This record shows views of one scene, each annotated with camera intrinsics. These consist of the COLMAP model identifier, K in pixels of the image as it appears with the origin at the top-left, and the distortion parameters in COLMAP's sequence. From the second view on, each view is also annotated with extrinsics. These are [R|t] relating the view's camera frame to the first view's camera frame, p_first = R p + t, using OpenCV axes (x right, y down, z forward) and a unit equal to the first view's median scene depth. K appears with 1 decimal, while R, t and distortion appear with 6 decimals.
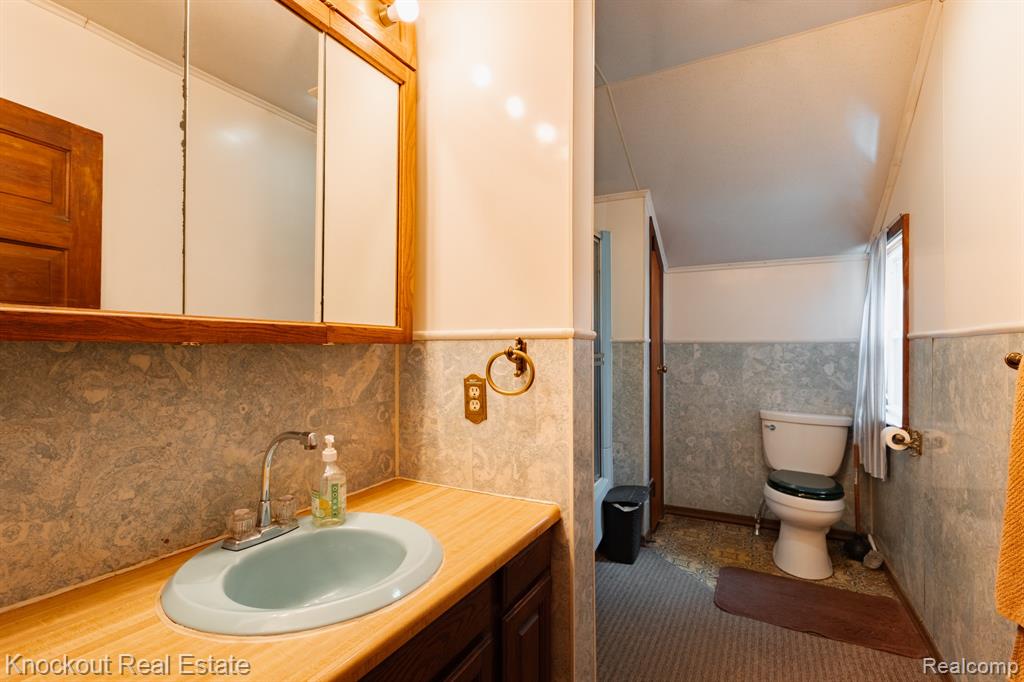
lens RADIAL K [[473.1, 0, 512.2], [0, 473.1, 351.1], [0, 0, 1]] dist [0.007503, -0.002915]
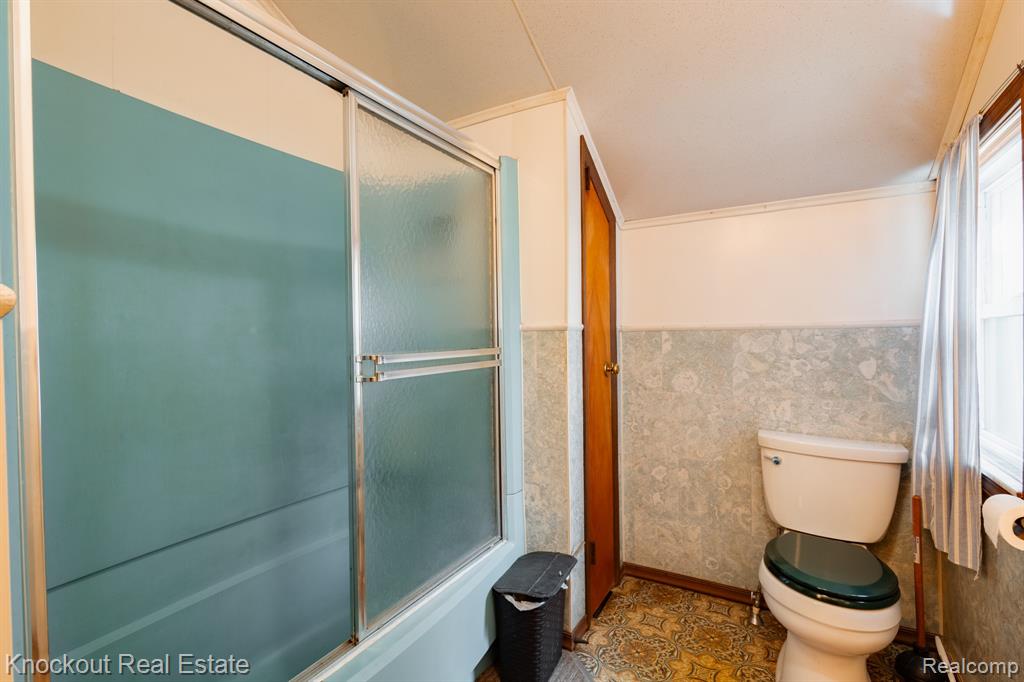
lens RADIAL K [[473.1, 0, 507.9], [0, 473.1, 343.3], [0, 0, 1]] dist [0.007503, -0.002915]
pose [[0.998711, -0.010004, -0.049765, 0.243680], [0.010252, 0.999936, 0.004737, -0.004192], [0.049715, -0.005241, 0.998750, 0.380523]]
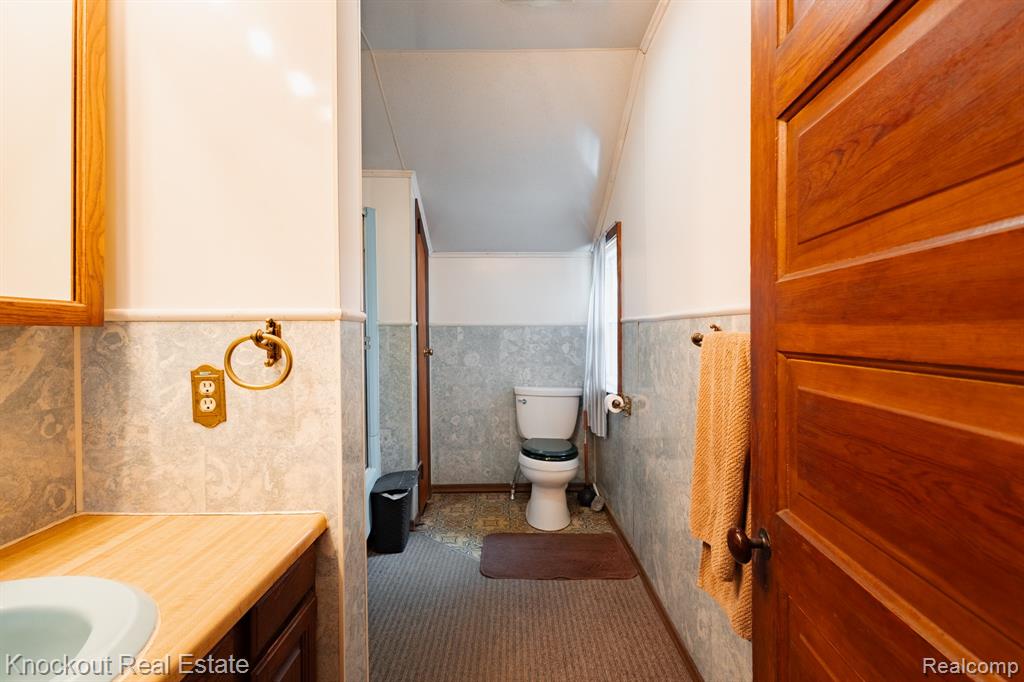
lens RADIAL K [[473.1, 0, 512.4], [0, 473.1, 337.2], [0, 0, 1]] dist [0.007503, -0.002915]
pose [[0.881960, -0.010514, 0.471206, -0.001297], [0.007731, 0.999939, 0.007842, 0.000245], [-0.471260, -0.003273, 0.881988, 0.029748]]
